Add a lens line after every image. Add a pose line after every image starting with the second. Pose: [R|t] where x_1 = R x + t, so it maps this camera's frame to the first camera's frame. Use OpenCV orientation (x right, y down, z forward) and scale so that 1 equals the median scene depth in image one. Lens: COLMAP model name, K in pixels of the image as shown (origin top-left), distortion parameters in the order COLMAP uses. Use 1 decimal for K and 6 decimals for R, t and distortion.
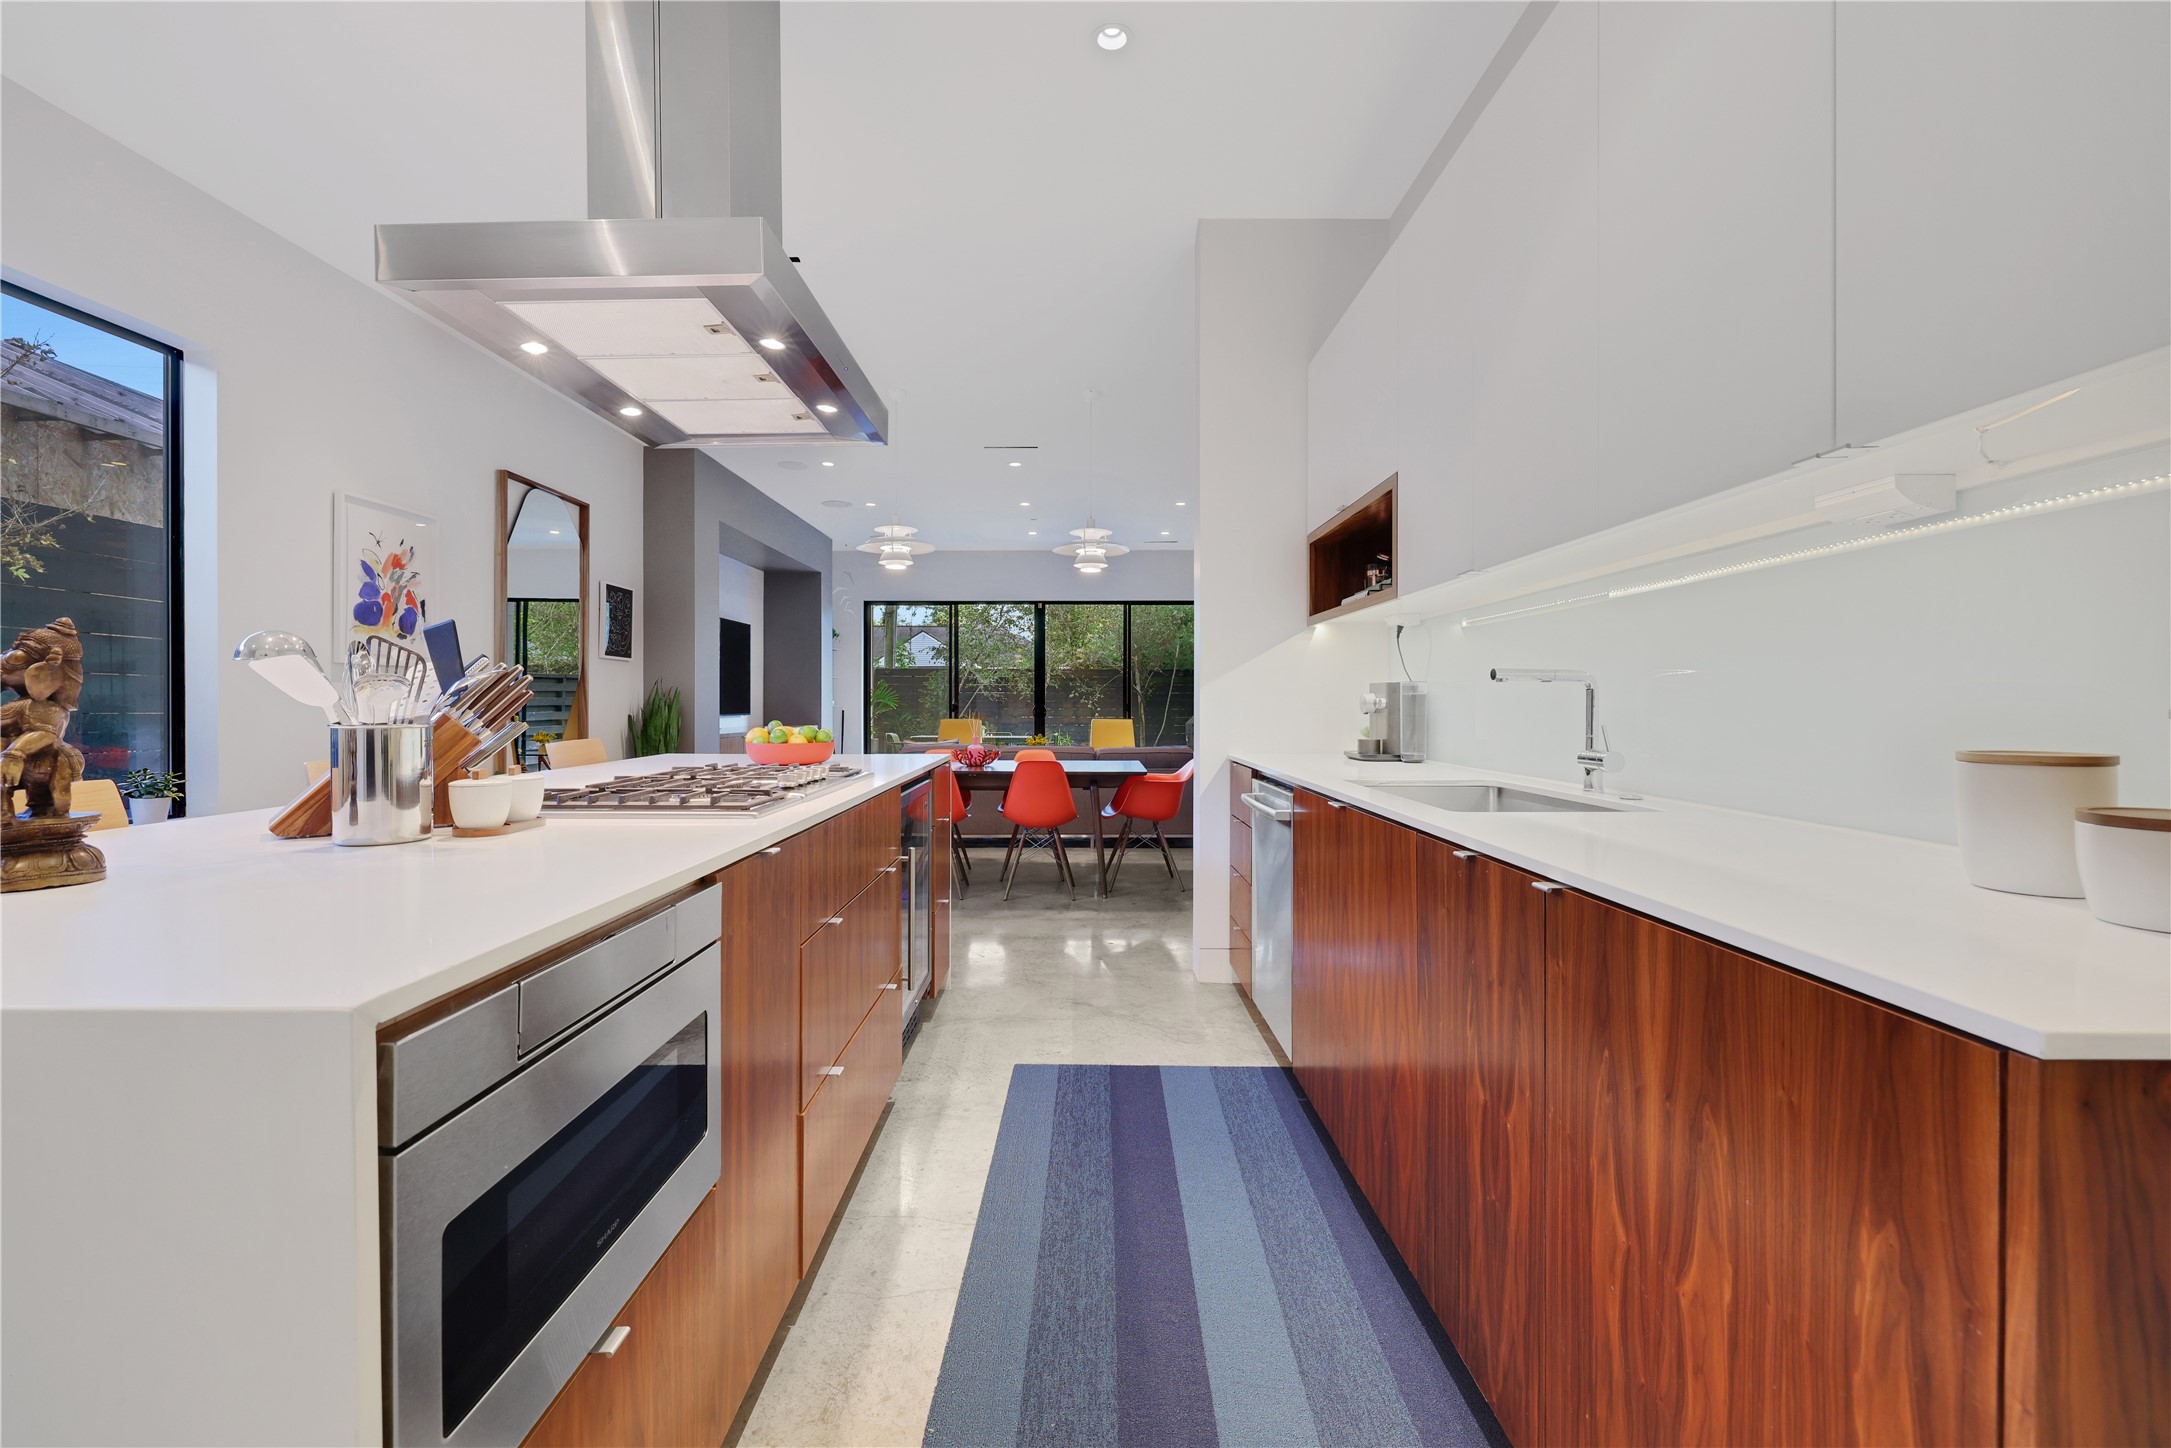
lens RADIAL K [[916.8, 0, 1044.4], [0, 916.8, 708.6], [0, 0, 1]] dist [-0.001641, 0.000439]
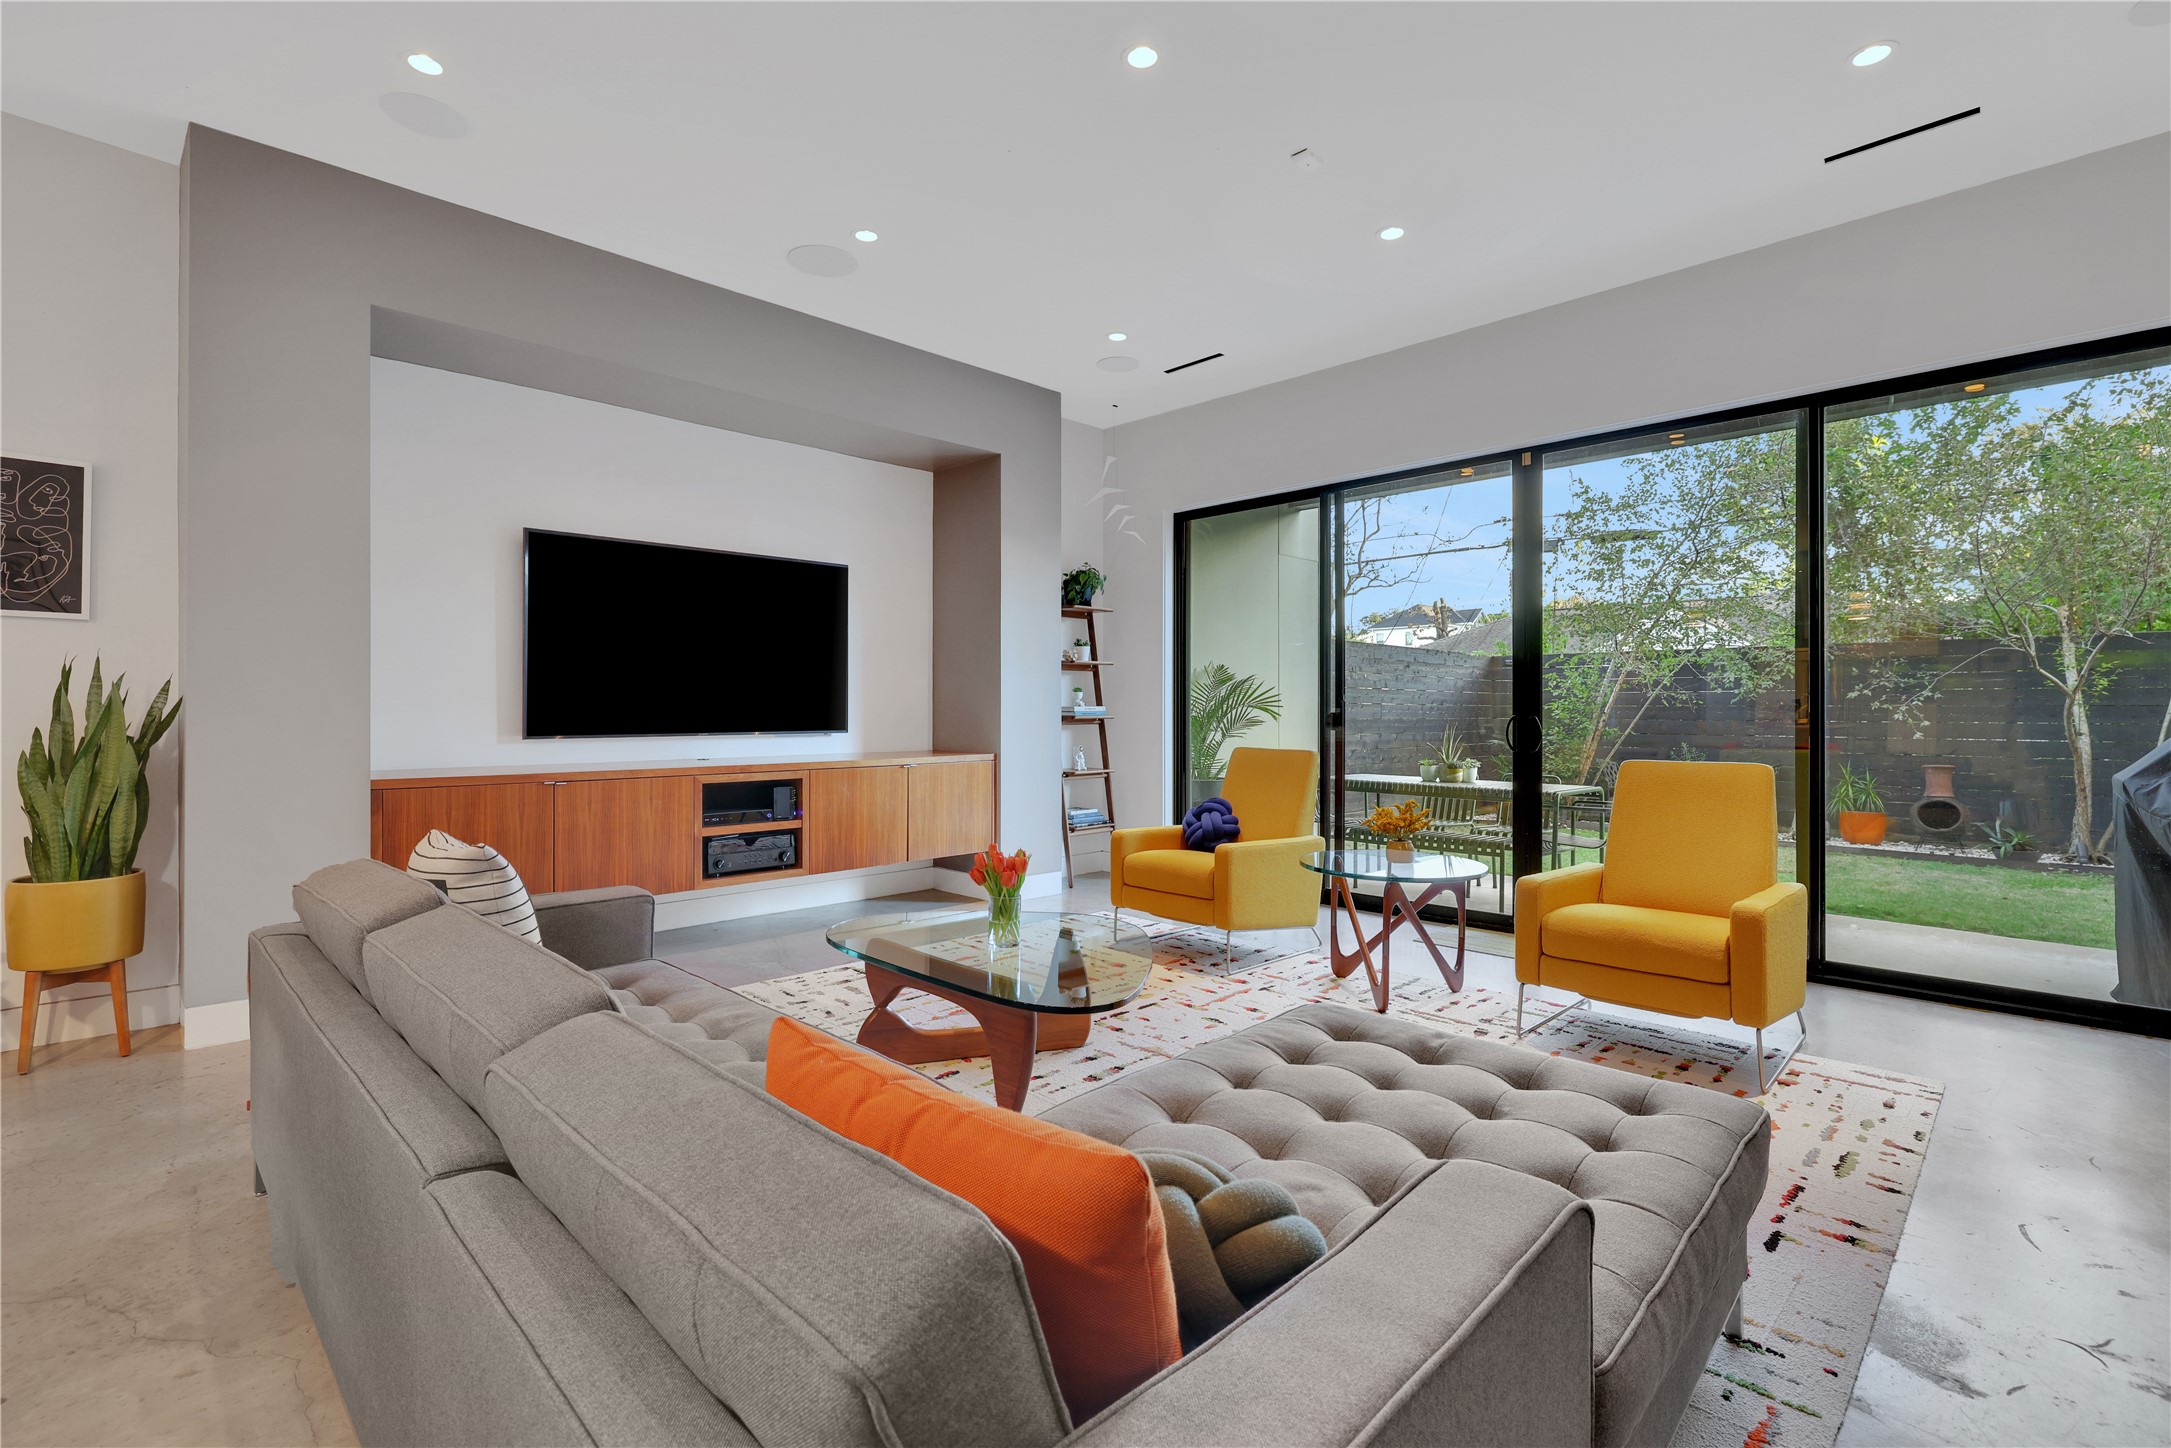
lens RADIAL K [[986.4, 0, 1053.3], [0, 986.4, 688.1], [0, 0, 1]] dist [-0.014449, 0.001366]
pose [[0.734655, -0.012753, -0.678321, 0.402845], [-0.004183, 0.999719, -0.023327, -0.010850], [0.678428, 0.019975, 0.734396, 1.575193]]
